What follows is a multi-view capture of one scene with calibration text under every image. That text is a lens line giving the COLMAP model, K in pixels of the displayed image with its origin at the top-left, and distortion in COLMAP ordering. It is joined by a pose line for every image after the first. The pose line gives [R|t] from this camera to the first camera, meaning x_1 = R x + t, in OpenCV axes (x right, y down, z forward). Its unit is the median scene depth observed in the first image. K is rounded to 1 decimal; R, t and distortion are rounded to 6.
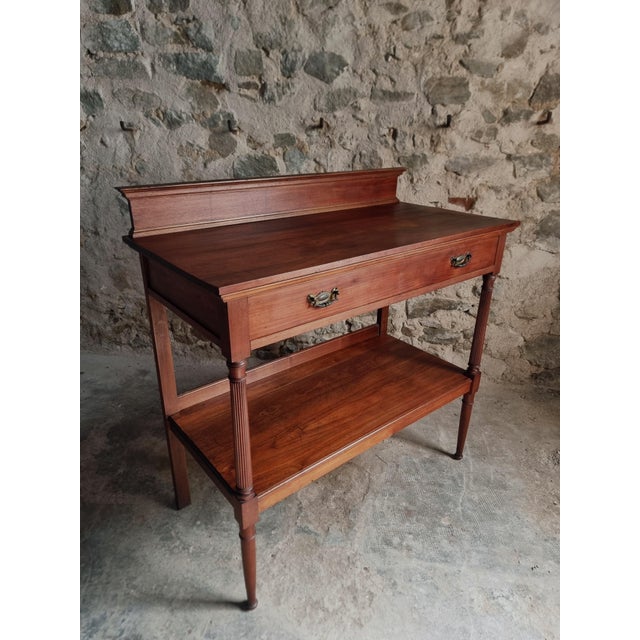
lens RADIAL K [[445.5, 0, 317.2], [0, 445.5, 321.0], [0, 0, 1]] dist [0.050010, -0.054044]
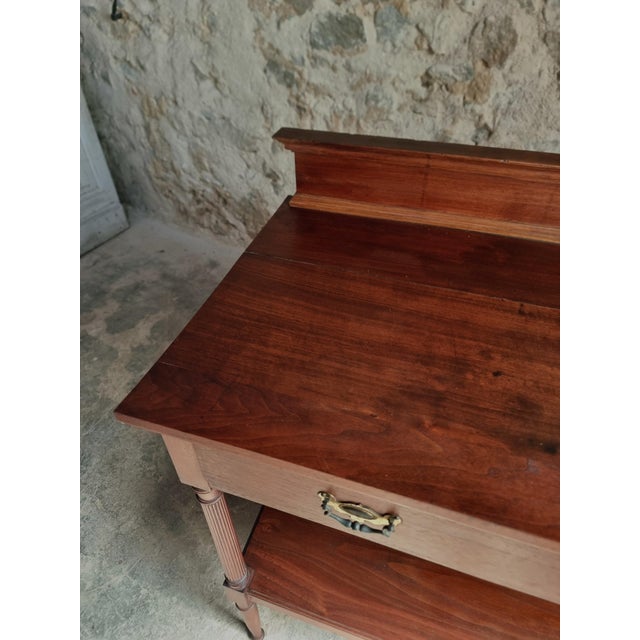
lens RADIAL K [[451.0, 0, 313.1], [0, 451.0, 326.9], [0, 0, 1]] dist [0.046356, -0.056873]
pose [[0.908364, 0.265474, -0.323108, 0.204646], [-0.147201, 0.926186, 0.347146, -0.165751], [0.391416, -0.267773, 0.880392, 0.231896]]
